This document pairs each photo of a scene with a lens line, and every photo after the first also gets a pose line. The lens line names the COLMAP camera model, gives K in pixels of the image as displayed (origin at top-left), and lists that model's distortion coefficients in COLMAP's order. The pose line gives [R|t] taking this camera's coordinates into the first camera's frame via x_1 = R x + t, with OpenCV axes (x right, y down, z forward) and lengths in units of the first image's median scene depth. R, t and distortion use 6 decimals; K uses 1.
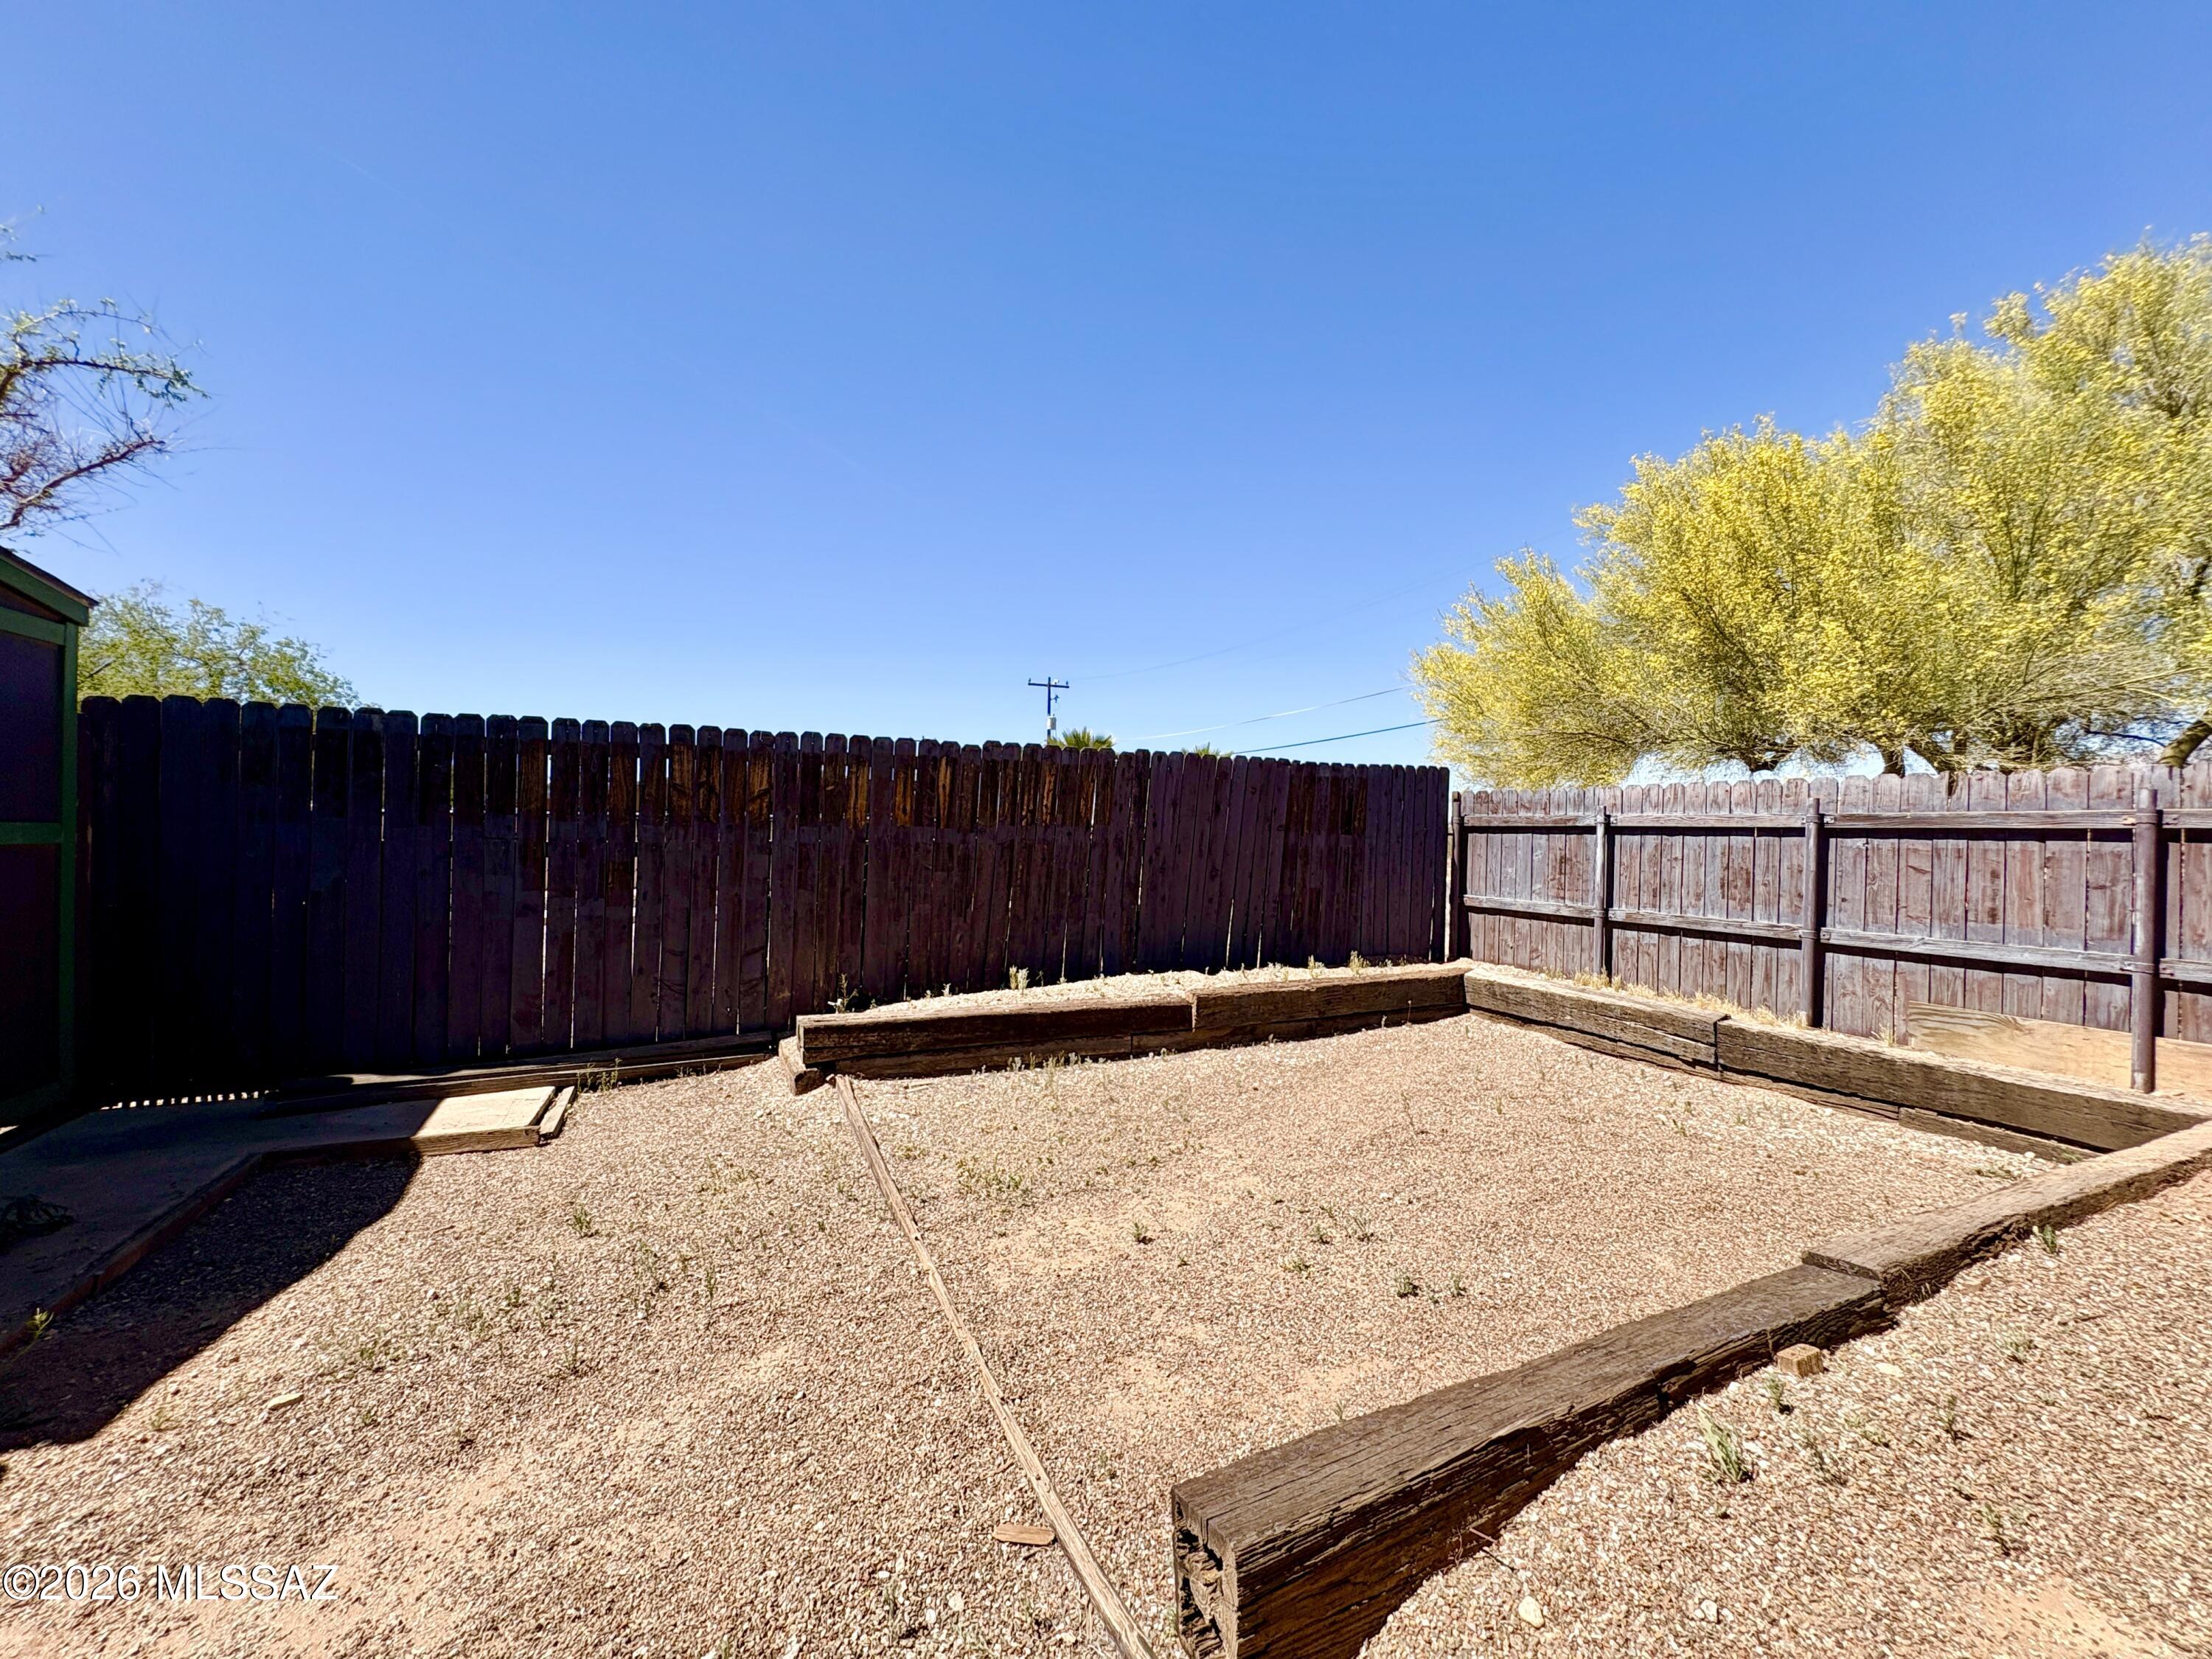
lens RADIAL K [[878.3, 0, 1107.4], [0, 878.3, 829.4], [0, 0, 1]] dist [0.000973, -0.000022]
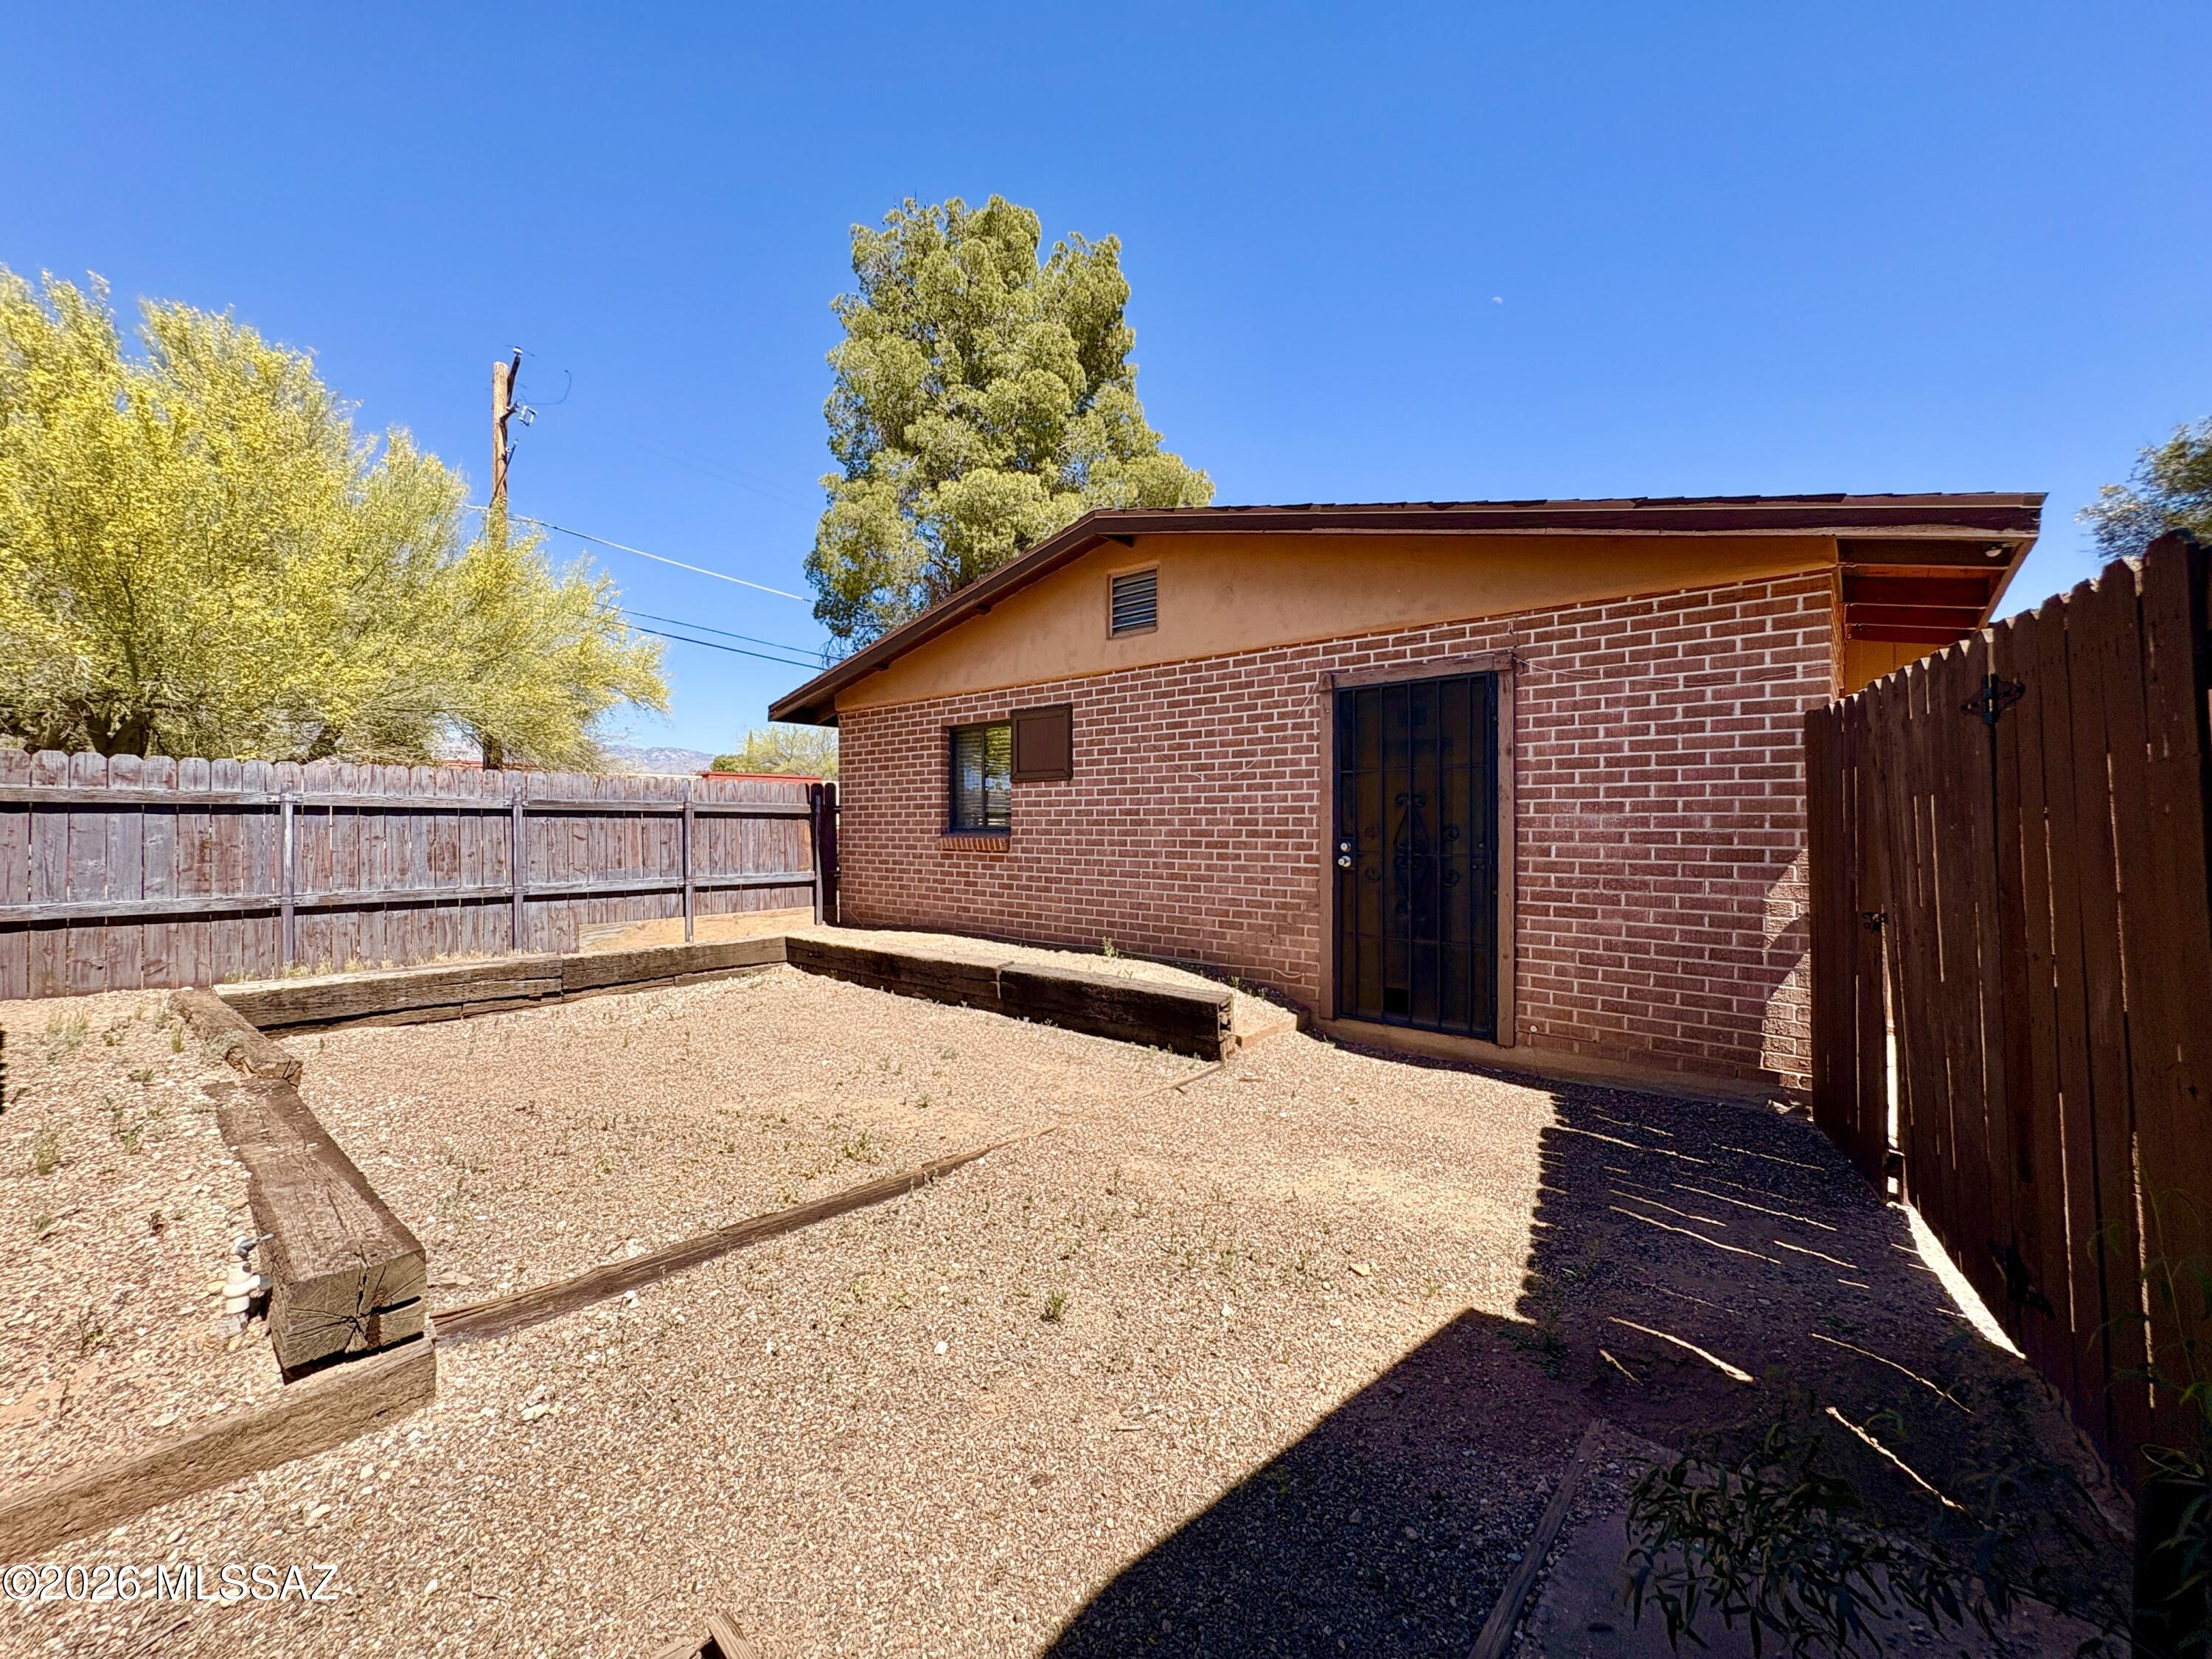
lens RADIAL K [[878.3, 0, 1107.4], [0, 878.3, 829.4], [0, 0, 1]] dist [0.000973, -0.000022]
pose [[-0.406458, -0.020979, 0.913428, -0.717145], [-0.010527, 0.999778, 0.018278, -0.004839], [-0.913609, -0.002186, -0.406589, 0.685702]]
